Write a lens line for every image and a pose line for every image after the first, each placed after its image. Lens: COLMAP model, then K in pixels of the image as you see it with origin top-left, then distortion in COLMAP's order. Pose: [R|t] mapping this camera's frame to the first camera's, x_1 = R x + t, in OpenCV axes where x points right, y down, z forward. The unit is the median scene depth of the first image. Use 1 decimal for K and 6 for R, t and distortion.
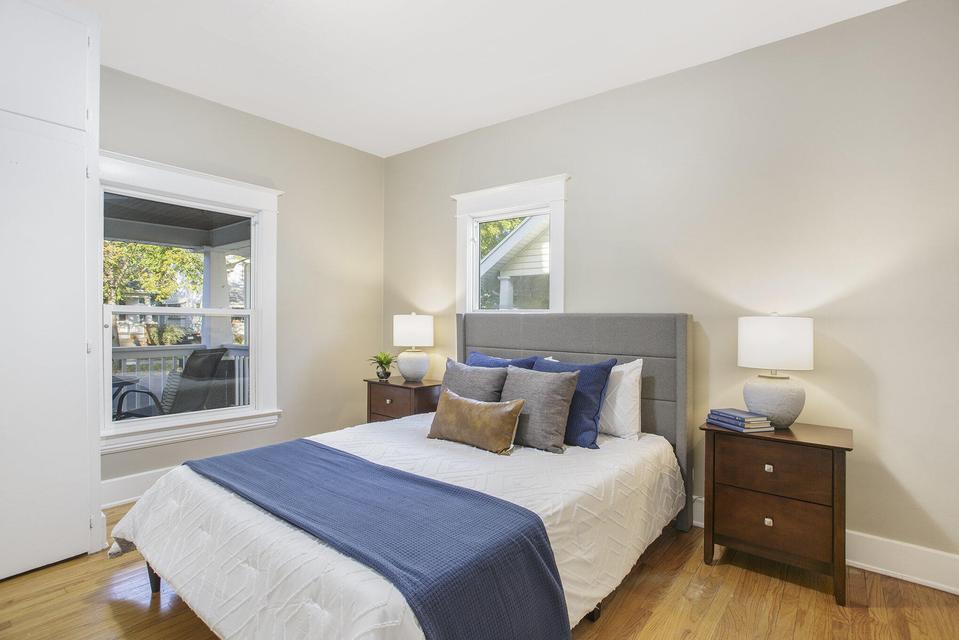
lens RADIAL K [[475.0, 0, 476.4], [0, 475.0, 323.4], [0, 0, 1]] dist [-0.042236, 0.008555]
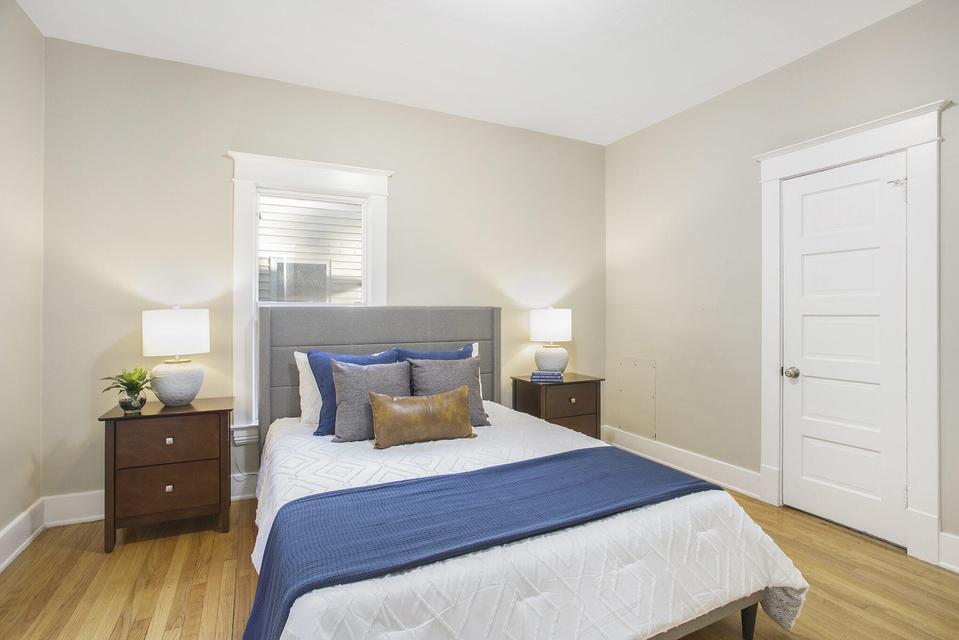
lens RADIAL K [[475.0, 0, 474.3], [0, 475.0, 310.1], [0, 0, 1]] dist [-0.042236, 0.008555]
pose [[0.395999, -0.003921, 0.918243, -0.819584], [0.012118, 0.999926, -0.000957, -0.012384], [-0.918171, 0.011506, 0.396017, 0.485129]]
